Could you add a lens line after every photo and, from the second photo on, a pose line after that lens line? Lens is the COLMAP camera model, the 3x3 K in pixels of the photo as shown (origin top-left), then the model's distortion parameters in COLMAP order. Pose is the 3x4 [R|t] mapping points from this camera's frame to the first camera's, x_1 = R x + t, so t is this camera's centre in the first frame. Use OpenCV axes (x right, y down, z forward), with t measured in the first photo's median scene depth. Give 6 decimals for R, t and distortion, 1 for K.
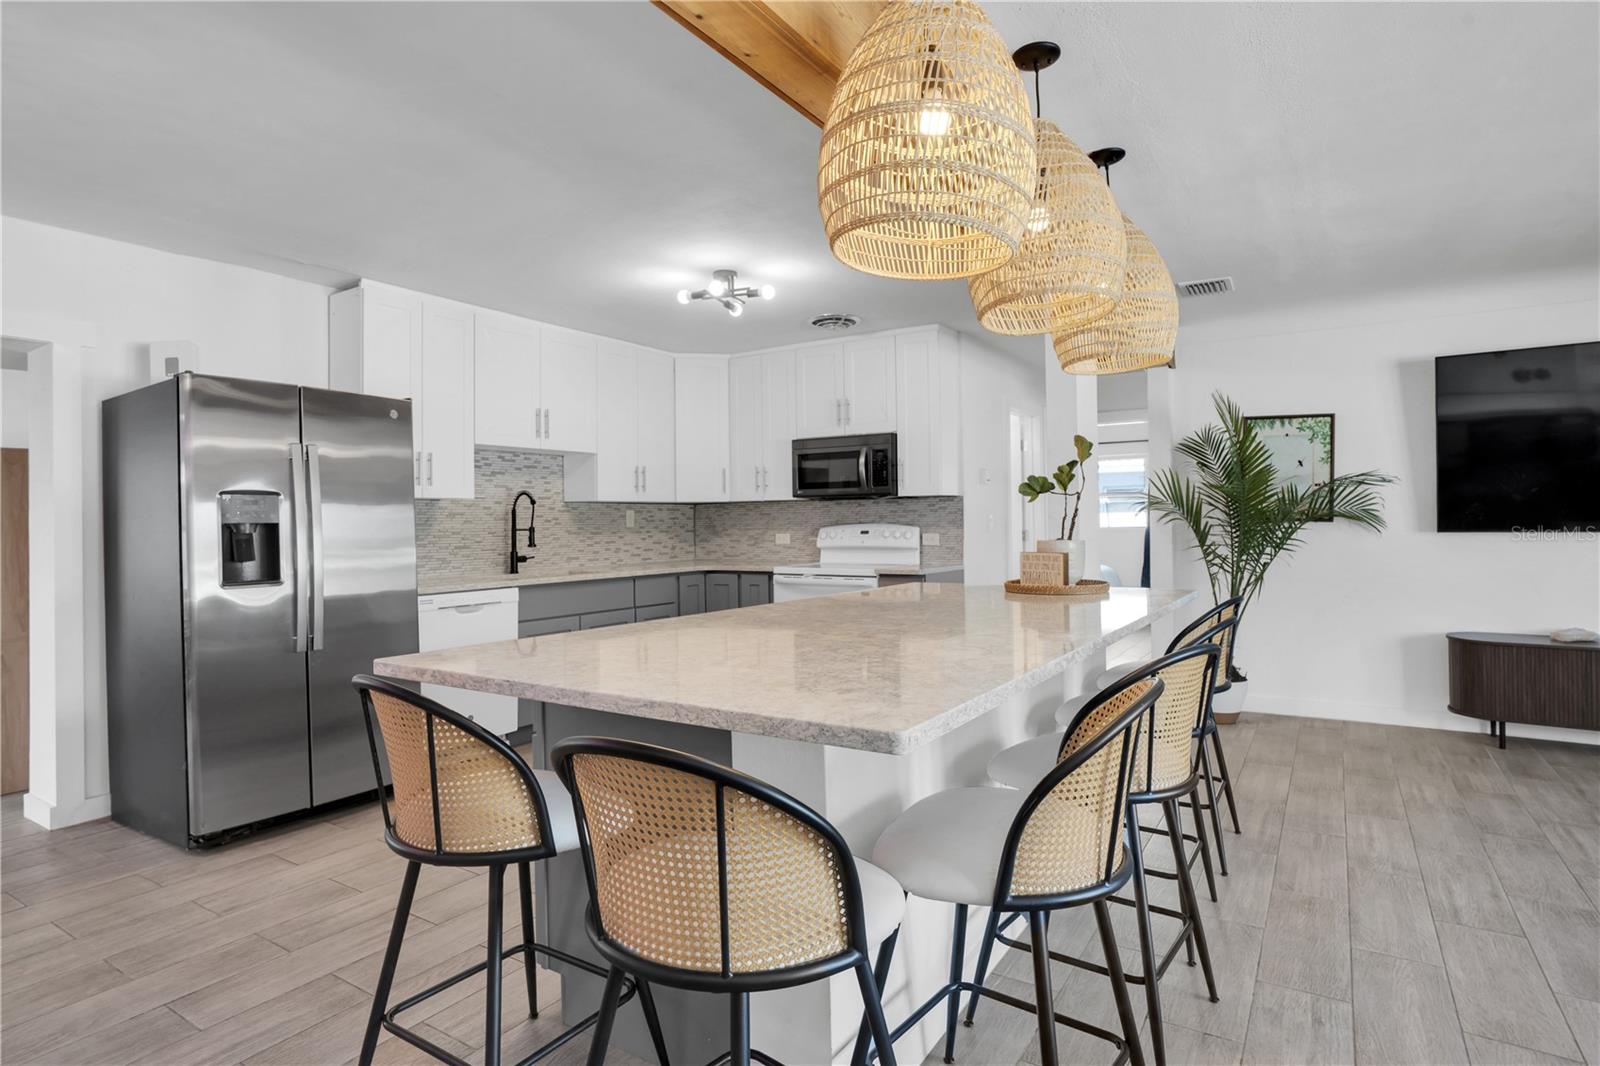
lens RADIAL K [[850.1, 0, 791.5], [0, 850.1, 528.2], [0, 0, 1]] dist [-0.041133, 0.021782]
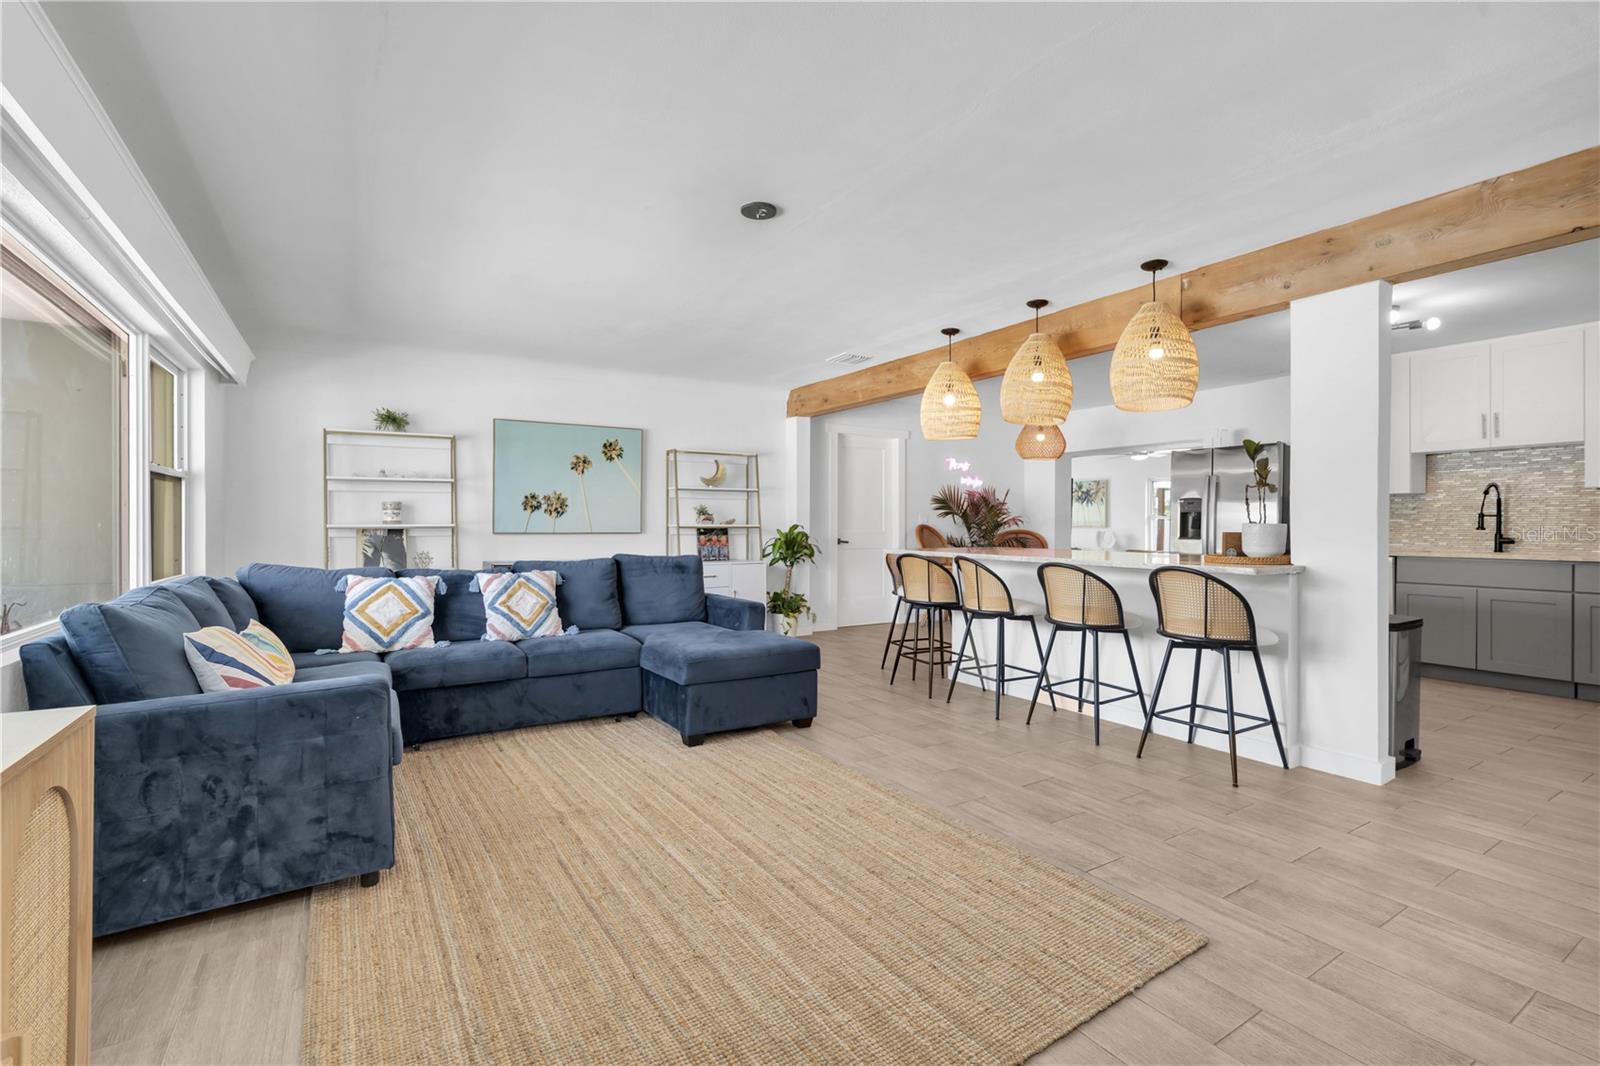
lens RADIAL K [[716.8, 0, 799.3], [0, 716.8, 524.3], [0, 0, 1]] dist [-0.006527, -0.000054]
pose [[-0.423988, 0.015277, -0.905539, 1.203686], [-0.000485, 0.999854, 0.017095, -0.003281], [0.905668, 0.007687, -0.423919, 0.640022]]
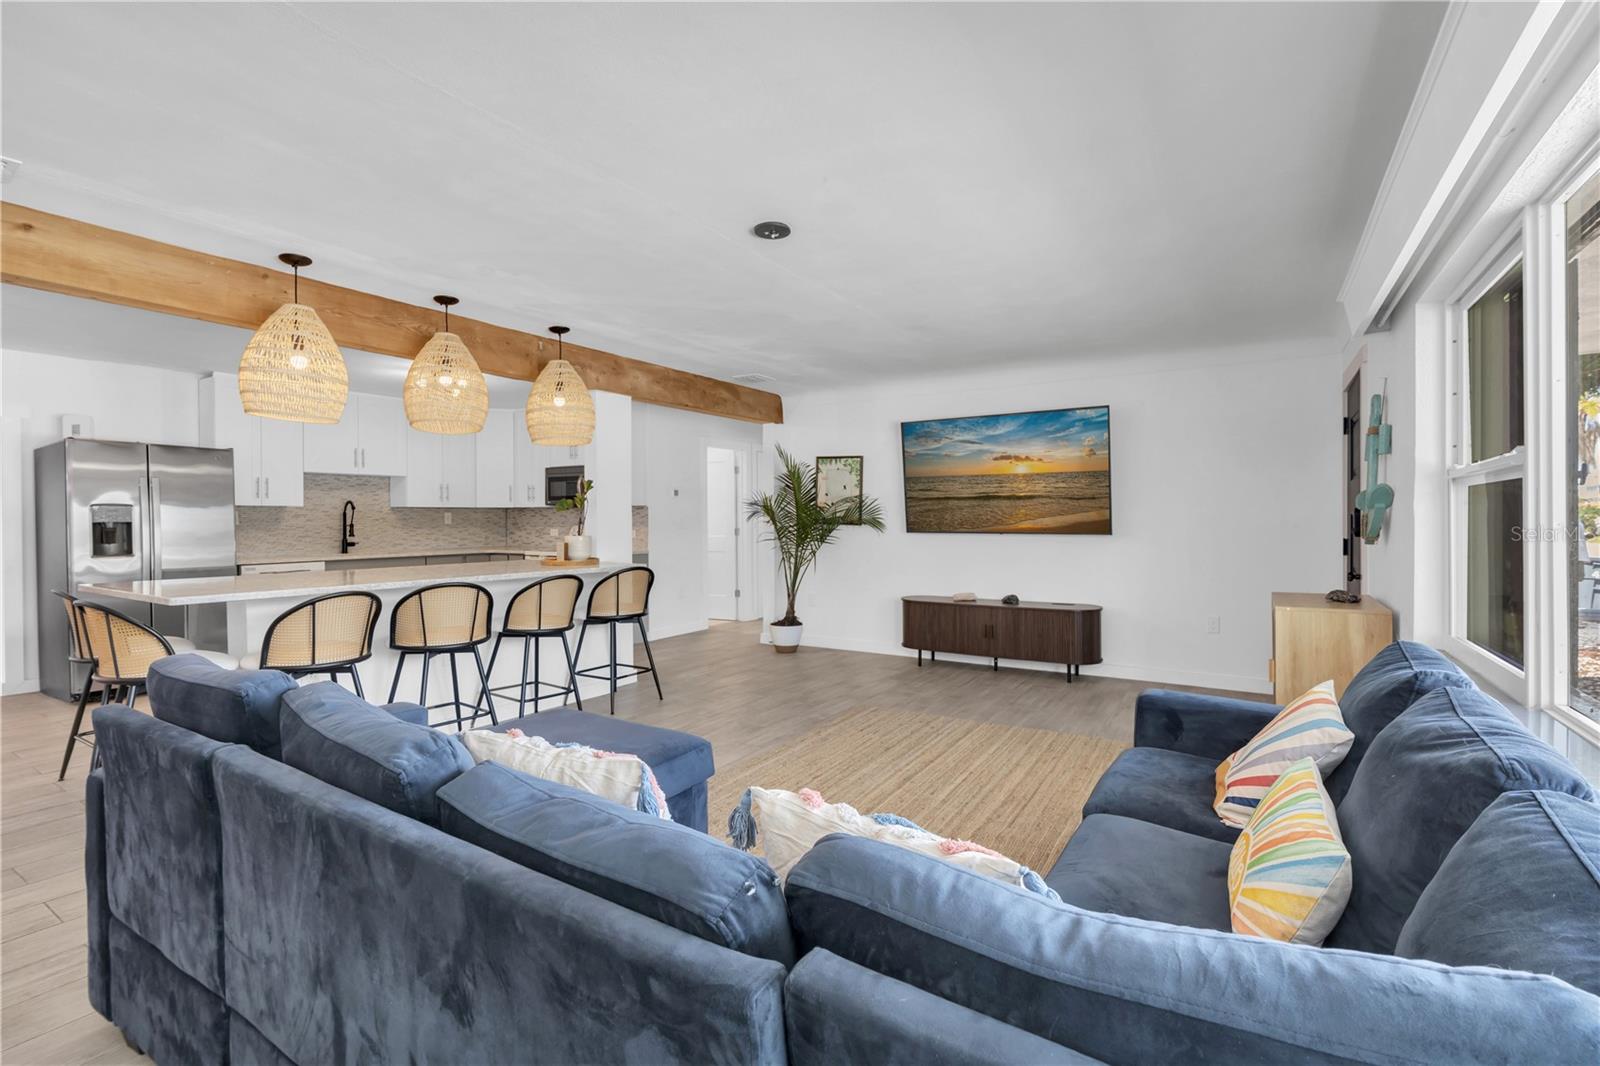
lens RADIAL K [[728.2, 0, 794.0], [0, 728.2, 531.8], [0, 0, 1]] dist [-0.000120, 0.000402]
pose [[0.999953, 0.009026, 0.003510, 0.592606], [-0.009073, 0.999869, 0.013428, -0.014343], [-0.003389, -0.013459, 0.999904, -0.409156]]
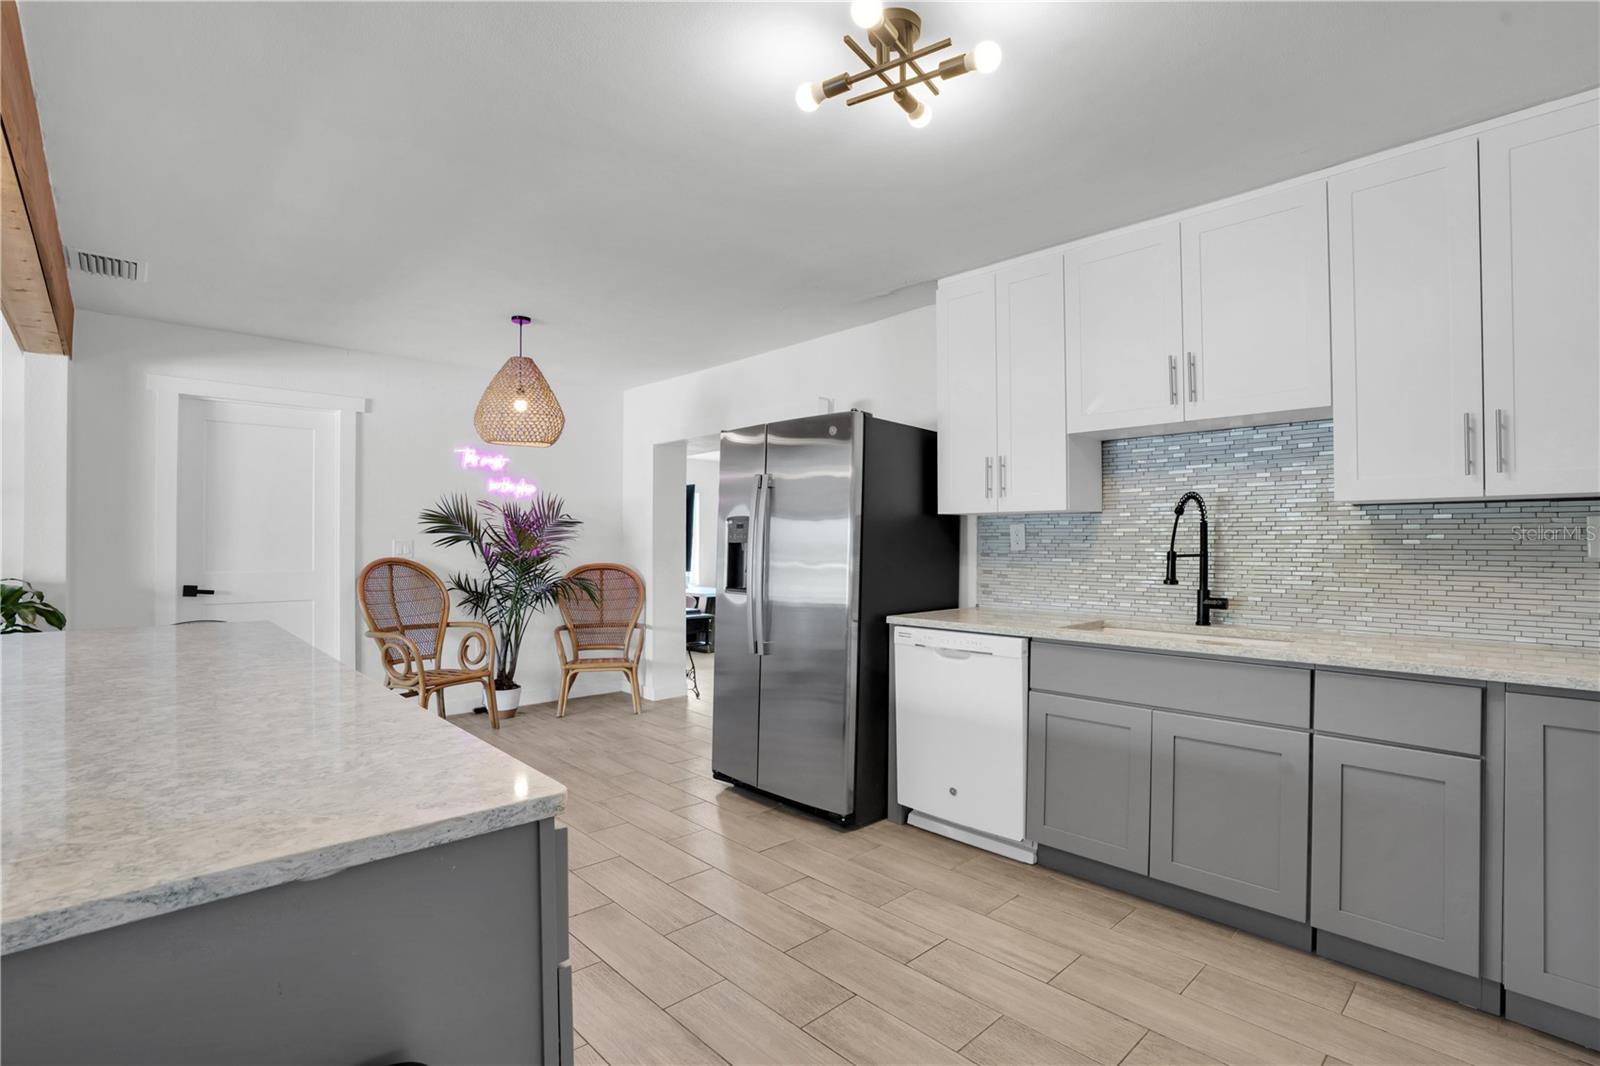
lens RADIAL K [[764.8, 0, 800.0], [0, 764.8, 533.0], [0, 0, 1]] dist [-0.072712, 0.021810]
pose [[-0.231163, 0.002558, -0.972912, 0.334393], [-0.005778, 0.999975, 0.004002, -0.018242], [0.972898, 0.006547, -0.231143, 1.008729]]
